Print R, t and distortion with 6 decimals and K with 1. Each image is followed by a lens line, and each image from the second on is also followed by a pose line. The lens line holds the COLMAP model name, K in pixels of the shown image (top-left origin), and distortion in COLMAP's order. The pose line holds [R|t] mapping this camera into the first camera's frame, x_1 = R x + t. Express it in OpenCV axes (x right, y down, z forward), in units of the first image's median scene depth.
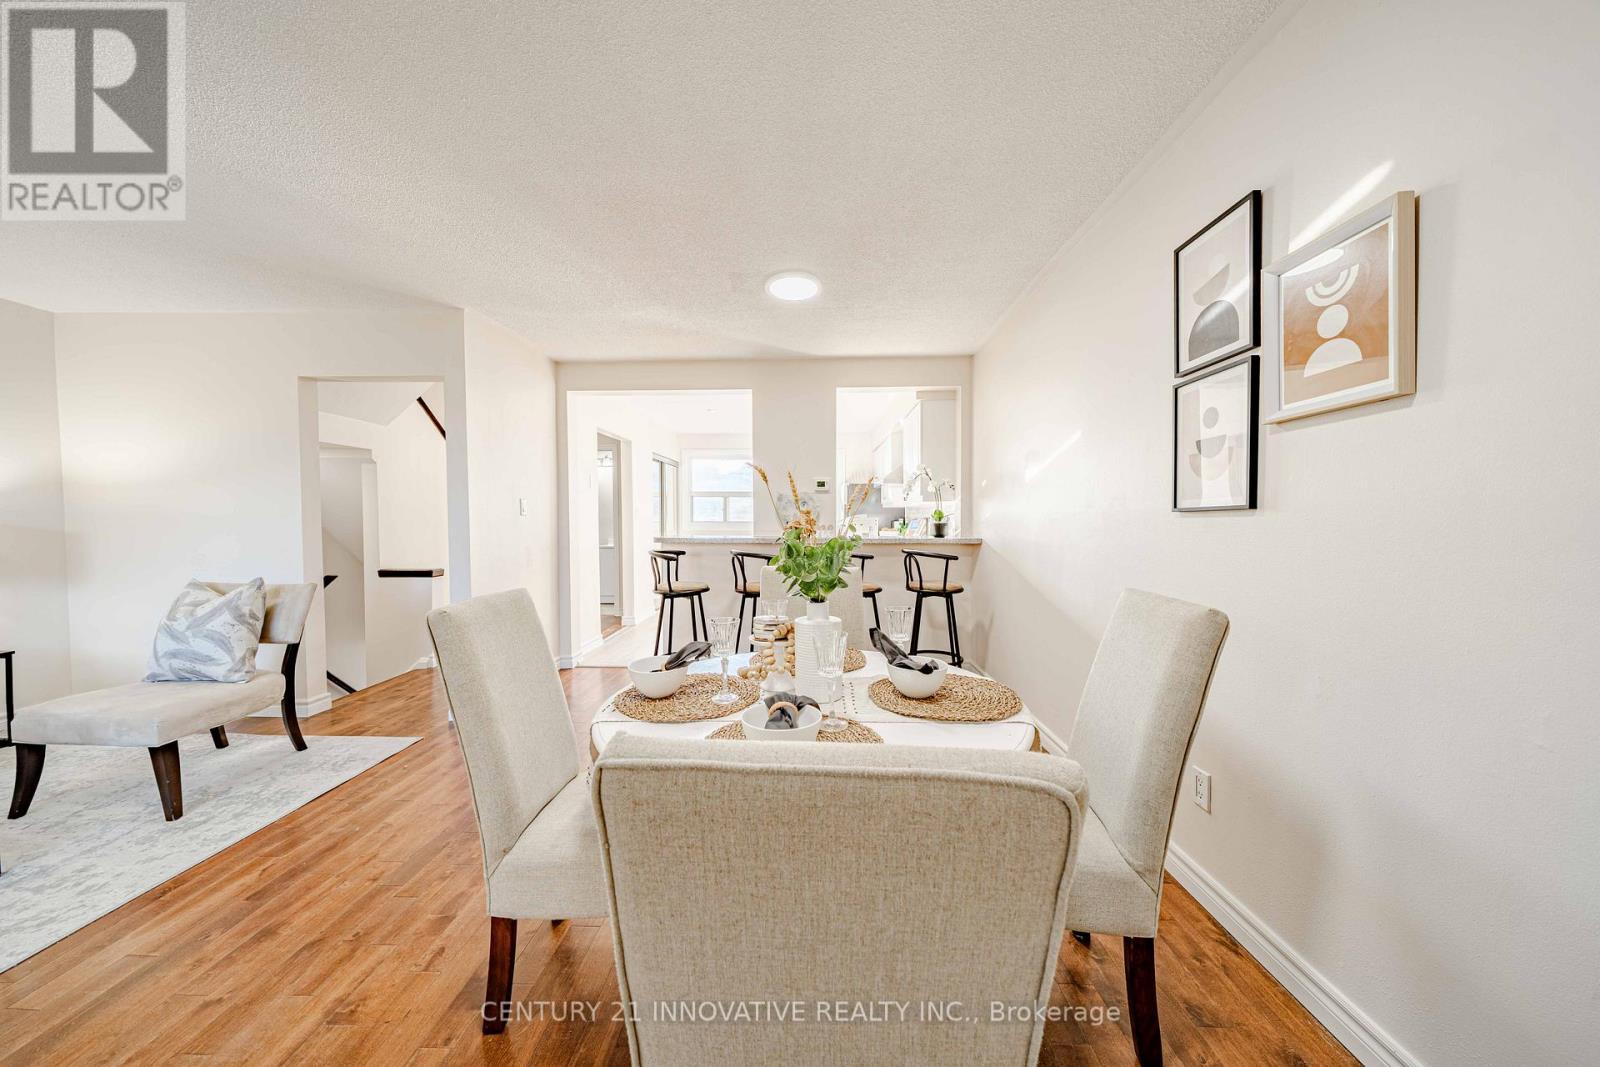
lens RADIAL K [[530.1, 0, 800.0], [0, 530.1, 533.5], [0, 0, 1]] dist [0.001261, -0.000030]
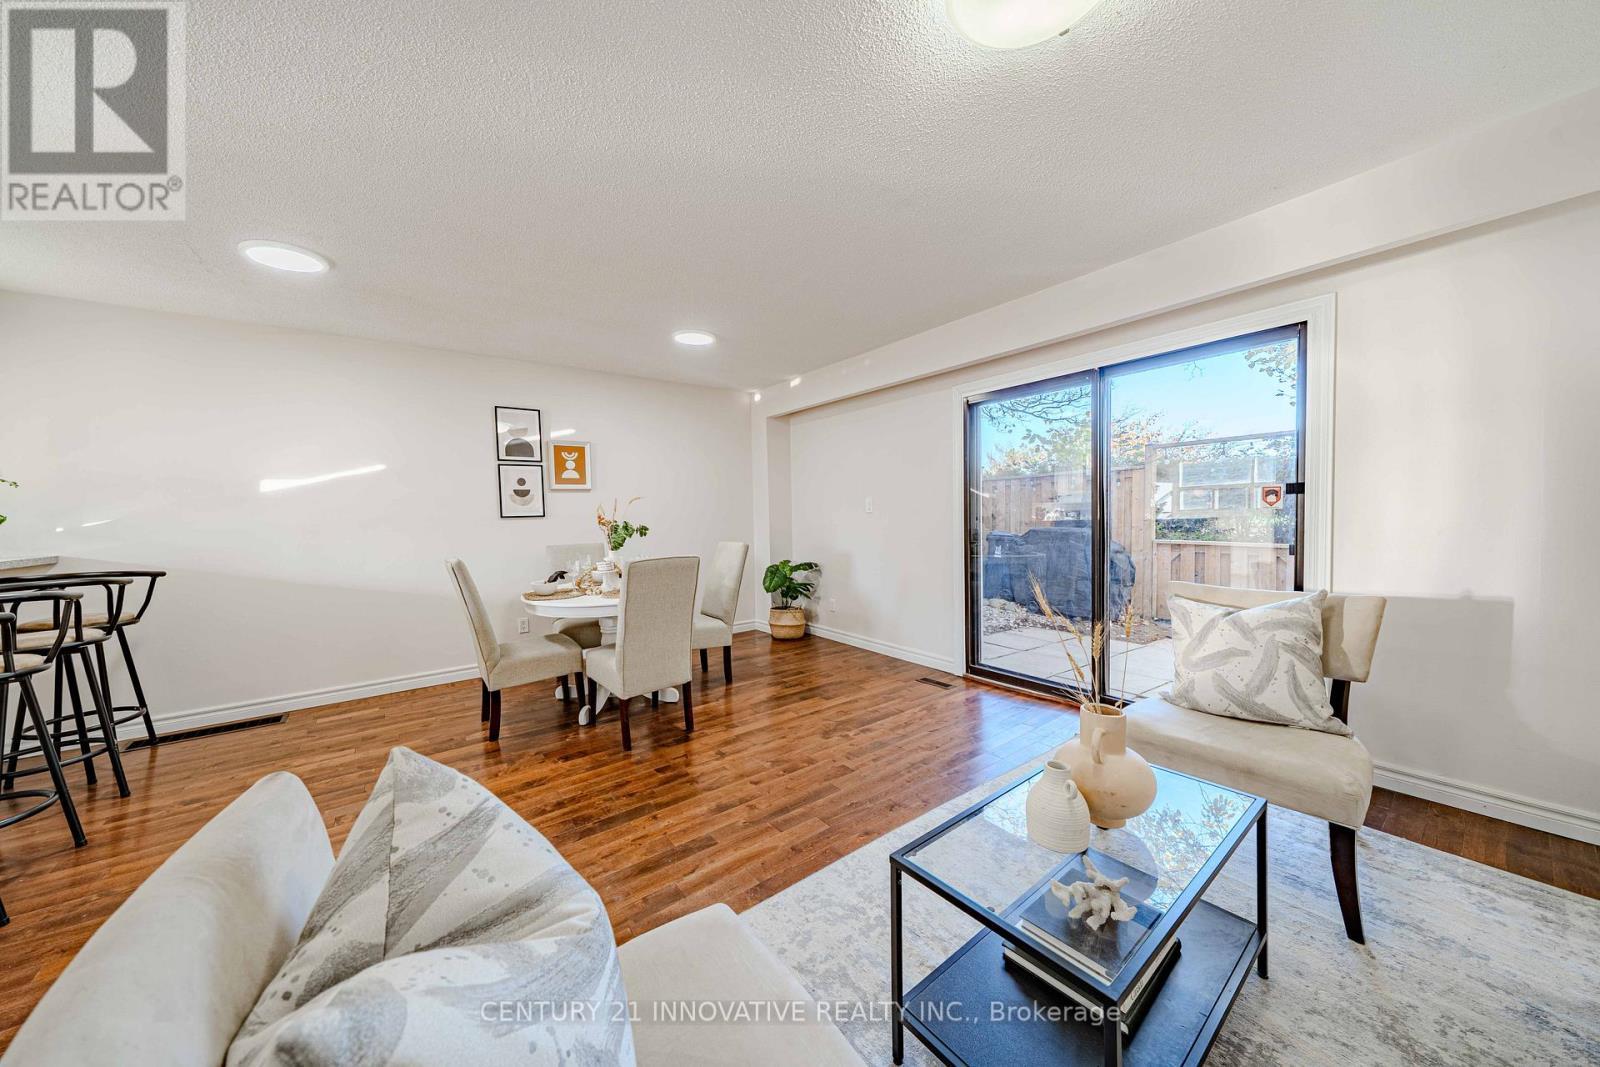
lens RADIAL K [[532.1, 0, 795.5], [0, 532.1, 533.0], [0, 0, 1]] dist [0.017053, -0.002672]
pose [[-0.626412, -0.010135, 0.779426, -1.344285], [0.045071, 0.997772, 0.049197, -0.022945], [-0.778188, 0.065947, -0.624560, 1.018246]]
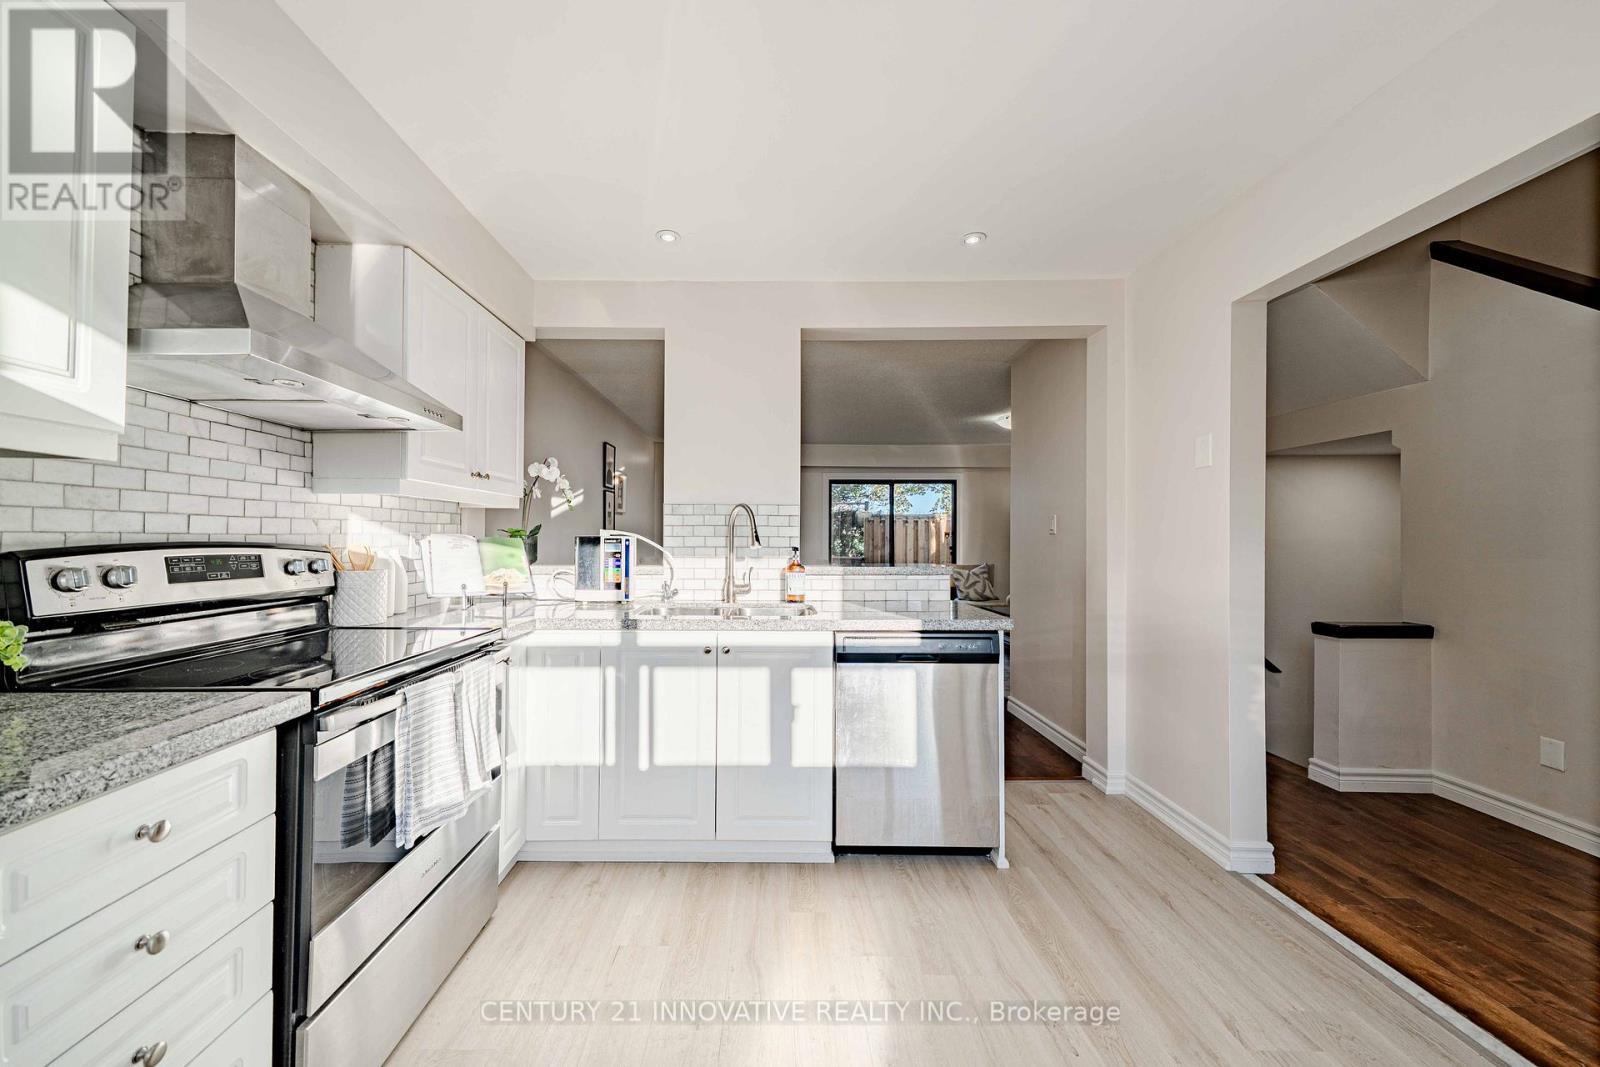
lens RADIAL K [[548.9, 0, 763.7], [0, 548.9, 540.8], [0, 0, 1]] dist [0.001626, -0.000078]
pose [[-0.999895, 0.003322, -0.014117, -0.054564], [0.002803, 0.999325, 0.036624, -0.079671], [0.014229, 0.036580, -0.999229, 2.755902]]
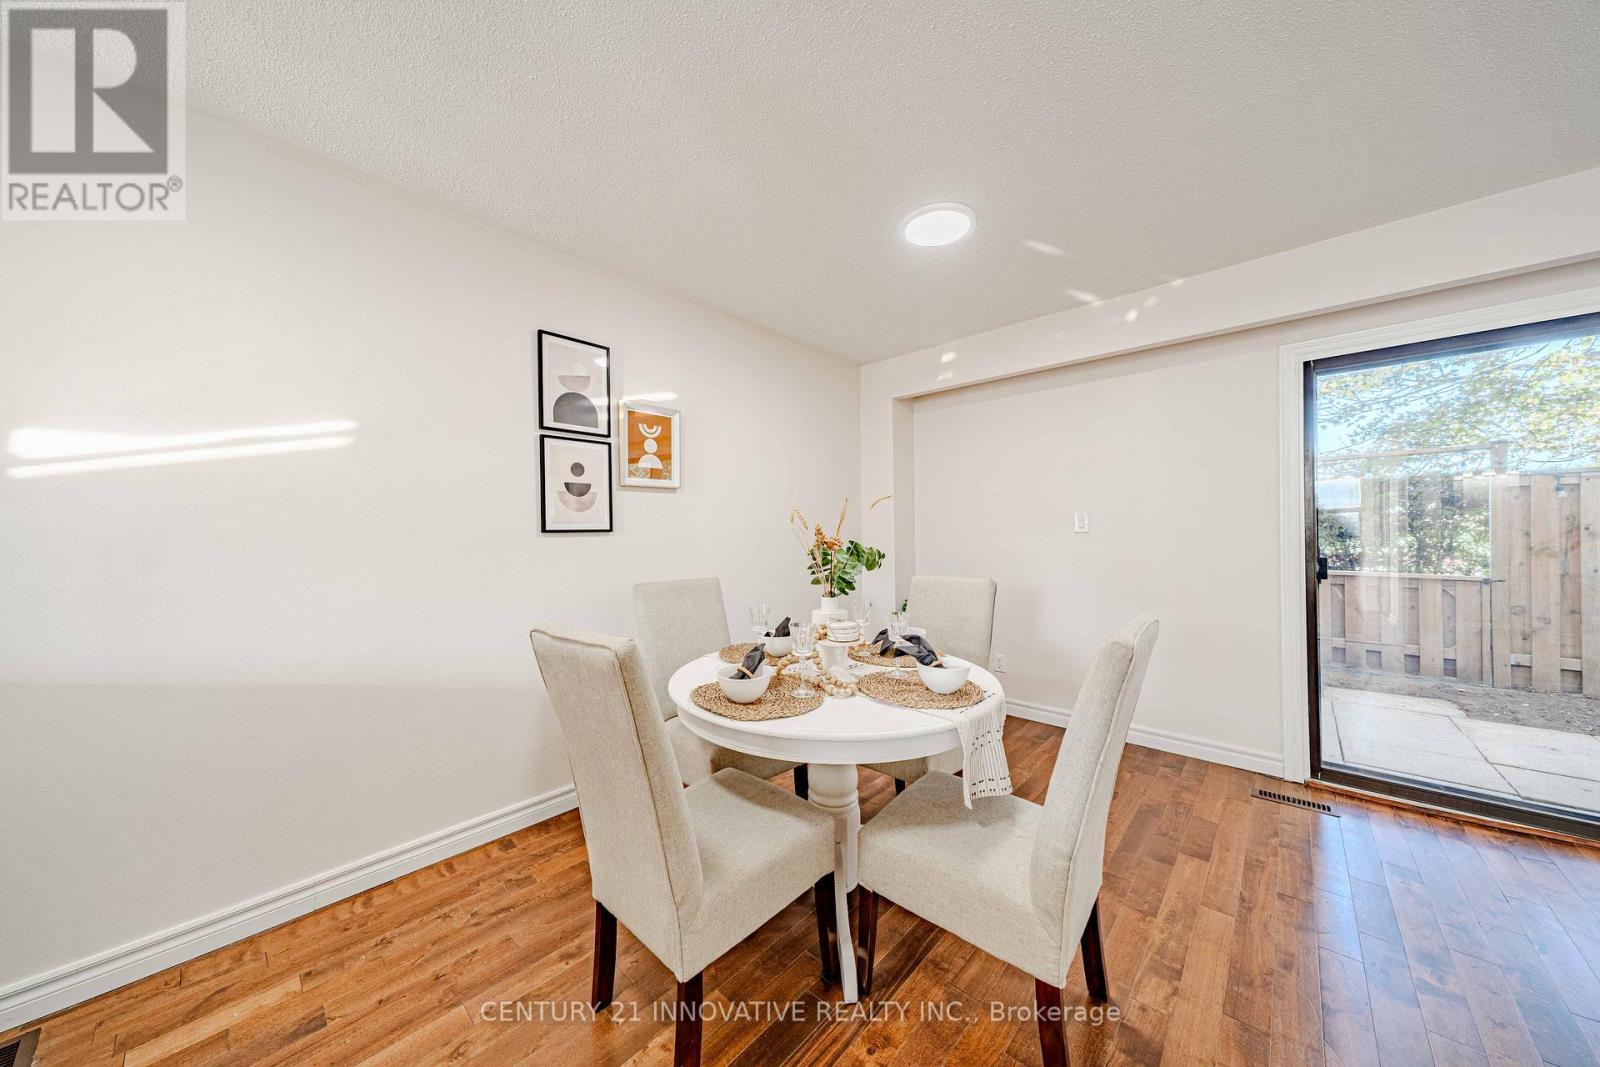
lens RADIAL K [[529.6, 0, 789.4], [0, 529.6, 531.2], [0, 0, 1]] dist [0.017371, -0.003170]
pose [[-0.749669, 0.017472, 0.661583, -0.407704], [0.031653, 0.999454, 0.009472, -0.026515], [-0.661056, 0.028042, -0.749812, 1.091555]]
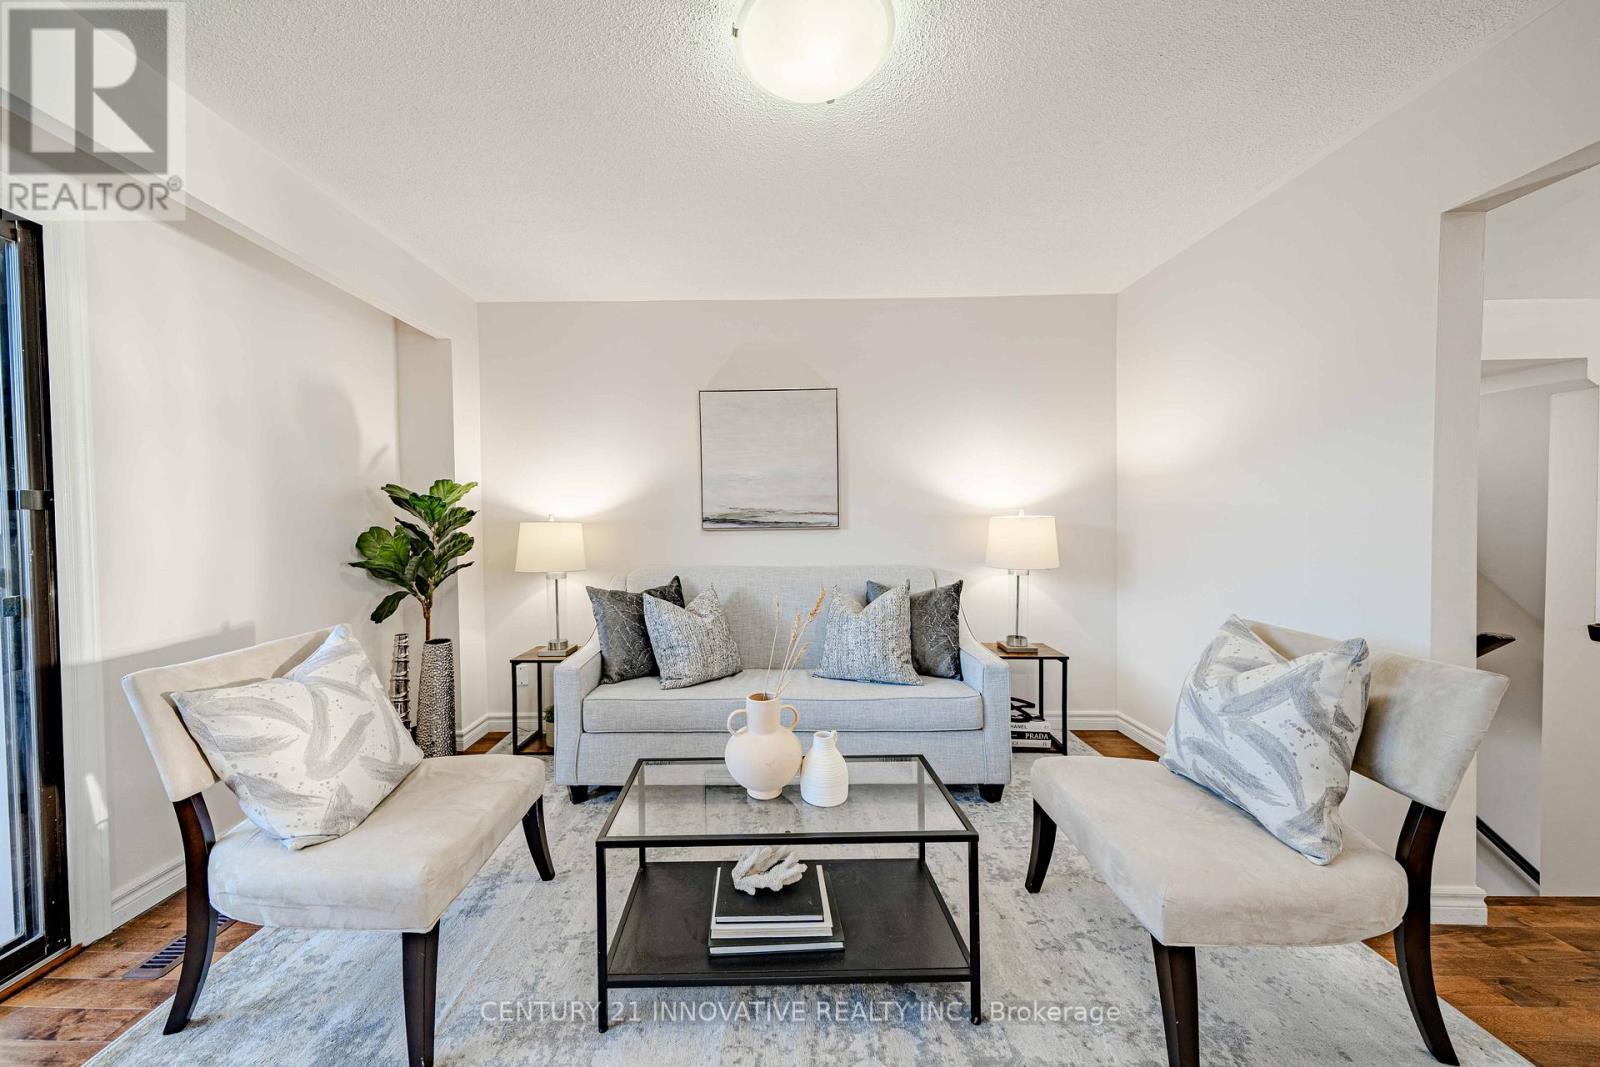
lens RADIAL K [[548.9, 0, 763.7], [0, 548.9, 540.8], [0, 0, 1]] dist [0.001626, -0.000078]
pose [[0.017423, 0.032981, -0.999304, -0.558994], [-0.021538, 0.999236, 0.032603, -0.006858], [0.999616, 0.020955, 0.018120, 0.477210]]
